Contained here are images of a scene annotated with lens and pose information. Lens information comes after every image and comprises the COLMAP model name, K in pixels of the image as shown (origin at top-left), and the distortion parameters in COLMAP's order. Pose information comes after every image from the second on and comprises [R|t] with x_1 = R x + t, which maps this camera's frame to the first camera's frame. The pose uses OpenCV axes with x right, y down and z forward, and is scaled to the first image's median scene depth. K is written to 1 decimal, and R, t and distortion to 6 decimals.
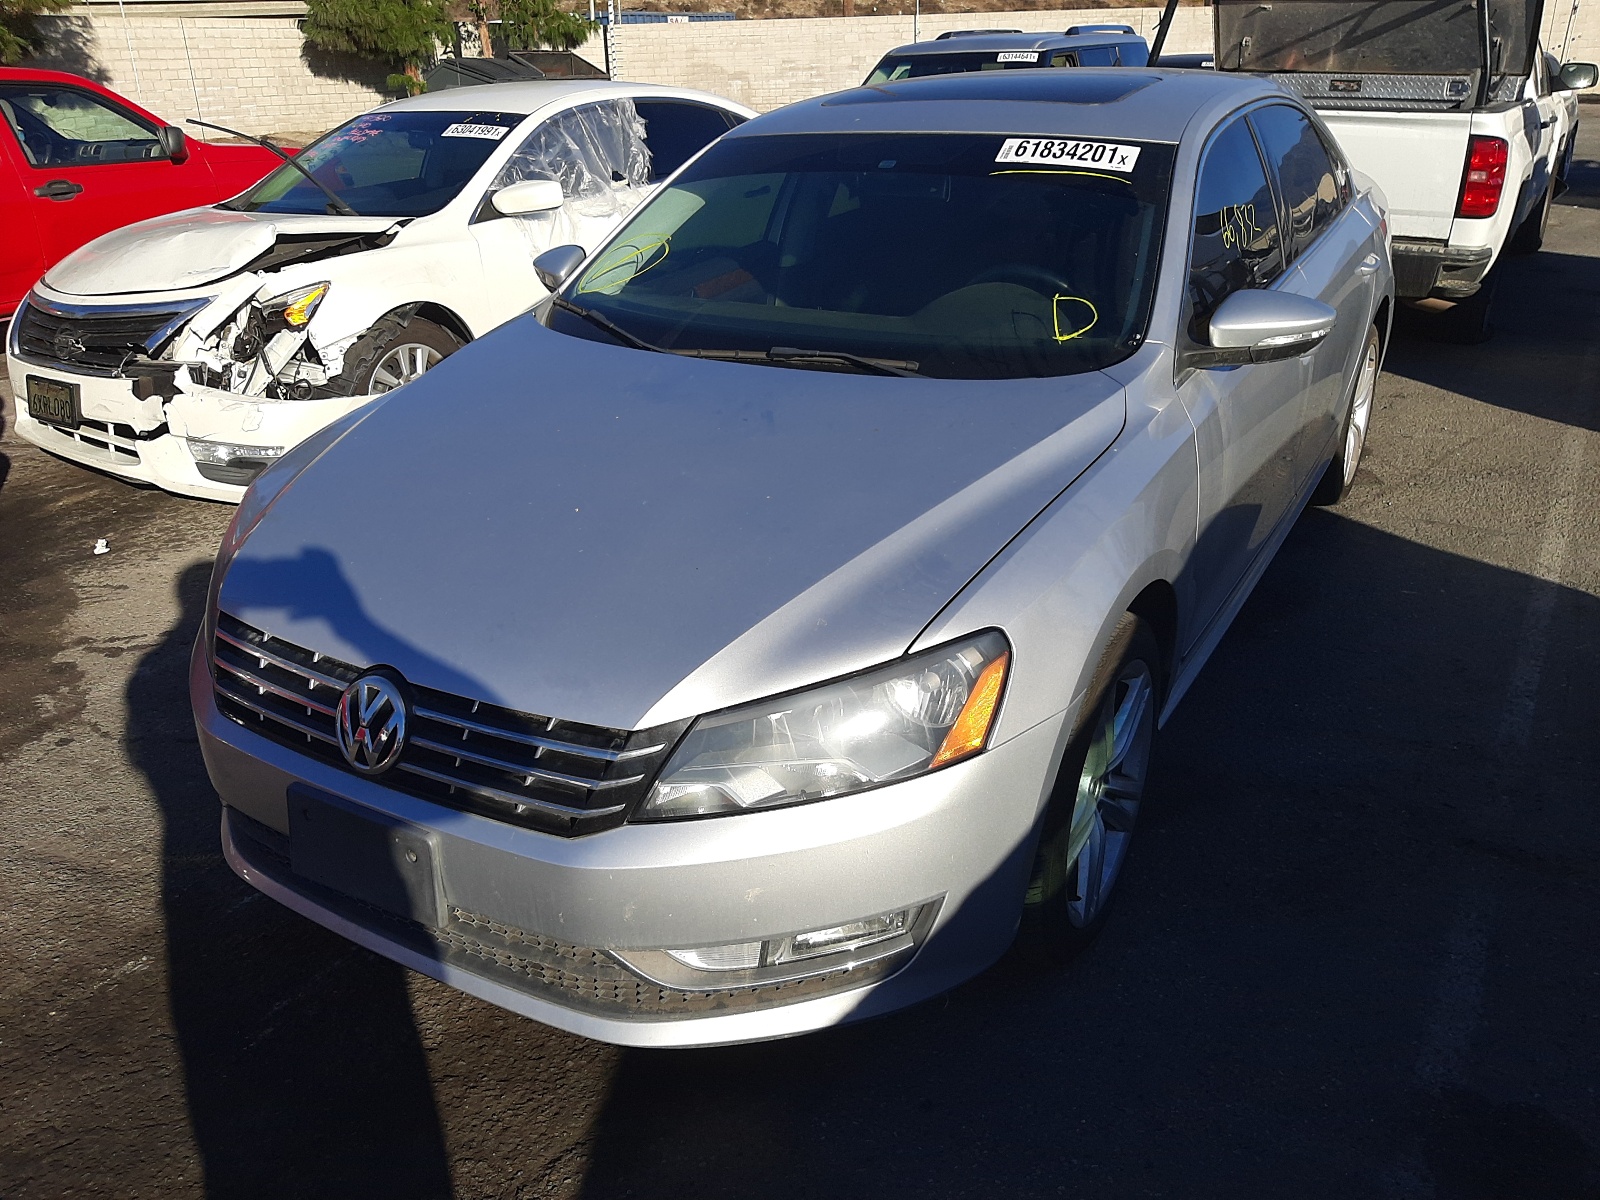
lens RADIAL K [[1216.3, 0, 800.0], [0, 1216.3, 600.0], [0, 0, 1]] dist [0.093459, -0.003090]
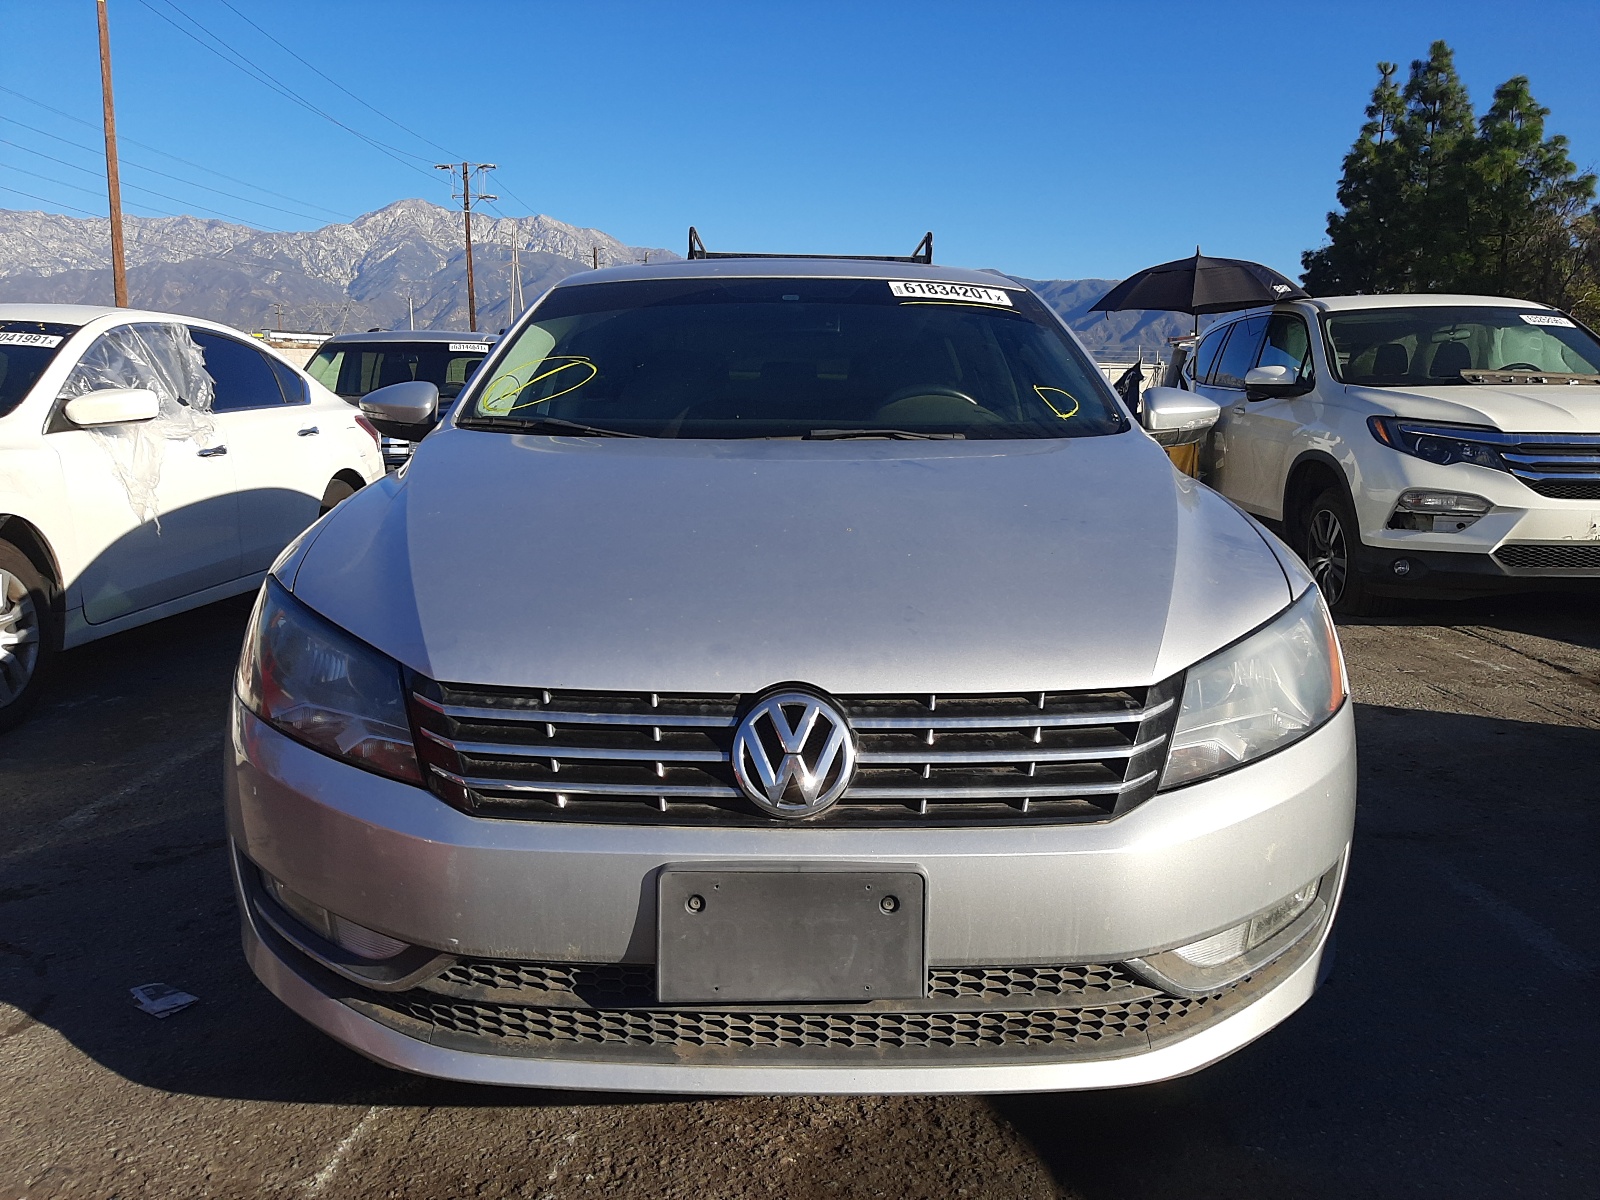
lens RADIAL K [[1216.3, 0, 800.0], [0, 1216.3, 600.0], [0, 0, 1]] dist [0.093459, -0.003090]
pose [[0.882359, -0.065159, 0.466044, -0.205710], [0.172212, 0.966378, -0.190935, 0.045603], [-0.437934, 0.248732, 0.863914, 0.078578]]
